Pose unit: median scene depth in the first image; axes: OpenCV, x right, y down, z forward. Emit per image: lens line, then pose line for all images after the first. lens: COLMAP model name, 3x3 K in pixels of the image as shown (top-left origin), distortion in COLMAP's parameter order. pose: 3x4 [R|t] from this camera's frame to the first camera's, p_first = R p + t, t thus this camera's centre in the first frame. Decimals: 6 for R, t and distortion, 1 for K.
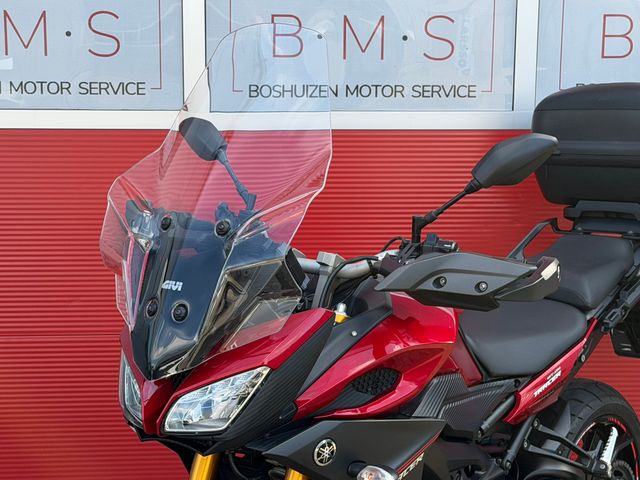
lens RADIAL K [[1346.0, 0, 314.7], [0, 1346.0, 243.3], [0, 0, 1]] dist [0.153555, -0.091291]
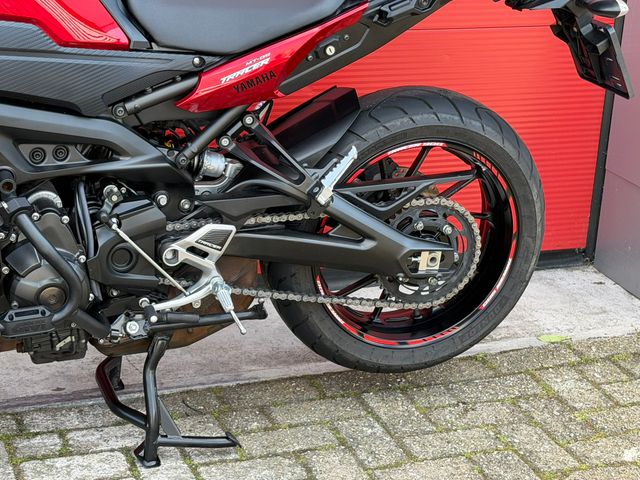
lens RADIAL K [[1346.0, 0, 314.7], [0, 1346.0, 243.3], [0, 0, 1]] dist [0.153555, -0.091291]
pose [[0.851832, 0.234624, -0.468330, 0.595199], [-0.122294, 0.958447, 0.257726, -0.006832], [0.509338, -0.162266, 0.845130, 0.344403]]
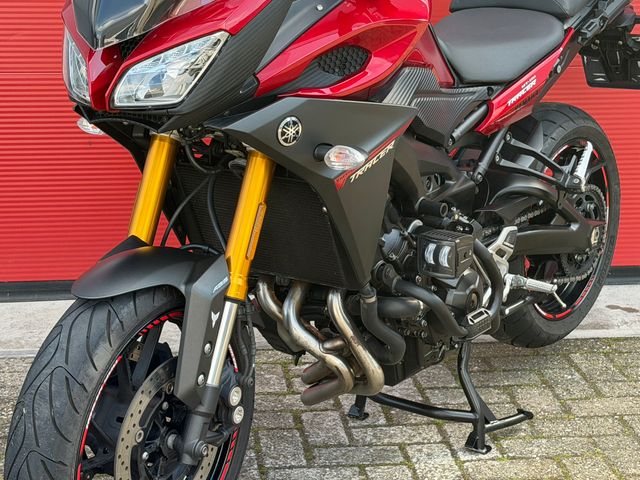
lens RADIAL K [[1343.2, 0, 320.8], [0, 1343.2, 240.3], [0, 0, 1]] dist [0.119144, 0.284668]
pose [[0.999229, -0.010882, 0.037720, -0.005024], [0.006023, 0.991934, 0.126612, 0.085802], [-0.038793, -0.126287, 0.991235, 0.058862]]
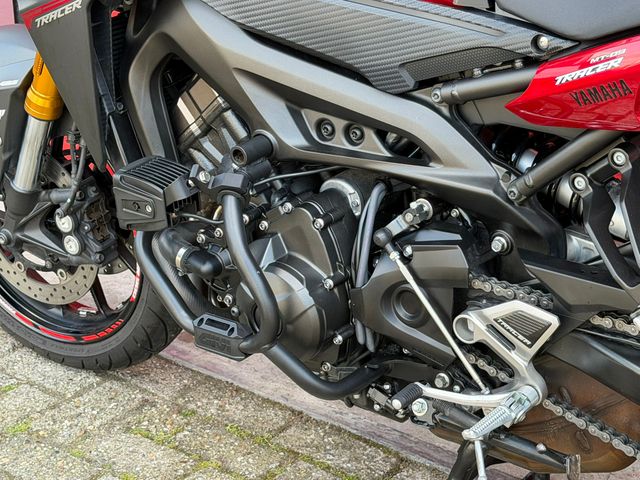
lens RADIAL K [[1334.4, 0, 318.9], [0, 1334.4, 240.6], [0, 0, 1]] dist [0.141150, 0.044453]
pose [[0.025719, 0.416512, -0.908767, 0.609470], [-0.116550, 0.904117, 0.411082, -0.021991], [0.992852, 0.095345, 0.071797, 0.881700]]
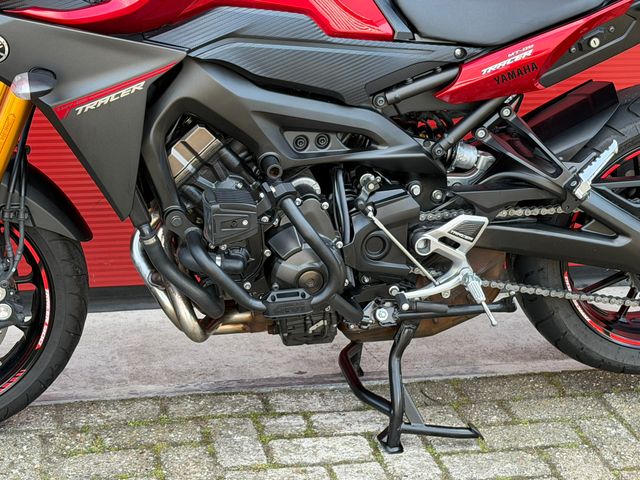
lens RADIAL K [[1346.0, 0, 314.7], [0, 1346.0, 243.3], [0, 0, 1]] dist [0.153555, -0.091291]
pose [[0.770469, 0.262812, -0.580782, 0.568237], [-0.119269, 0.954403, 0.273659, 0.002567], [0.626221, -0.141576, 0.766684, 0.315787]]
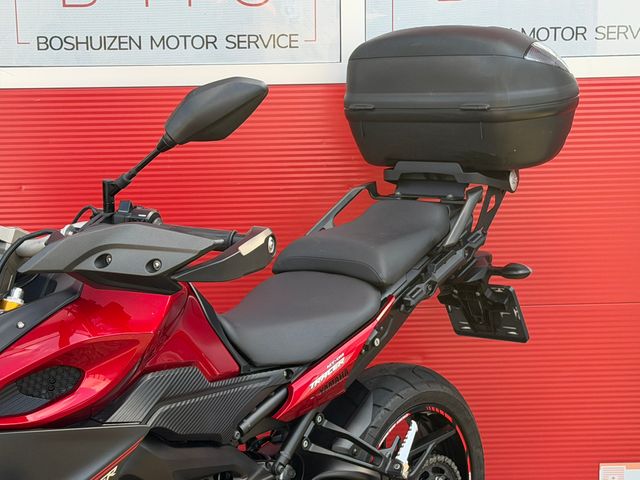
lens RADIAL K [[1346.0, 0, 314.7], [0, 1346.0, 243.3], [0, 0, 1]] dist [0.153555, -0.091291]
pose [[0.999817, -0.018653, -0.004132, 0.168946], [0.018732, 0.999624, 0.020035, 0.003562], [0.003757, -0.020108, 0.999791, 0.142815]]
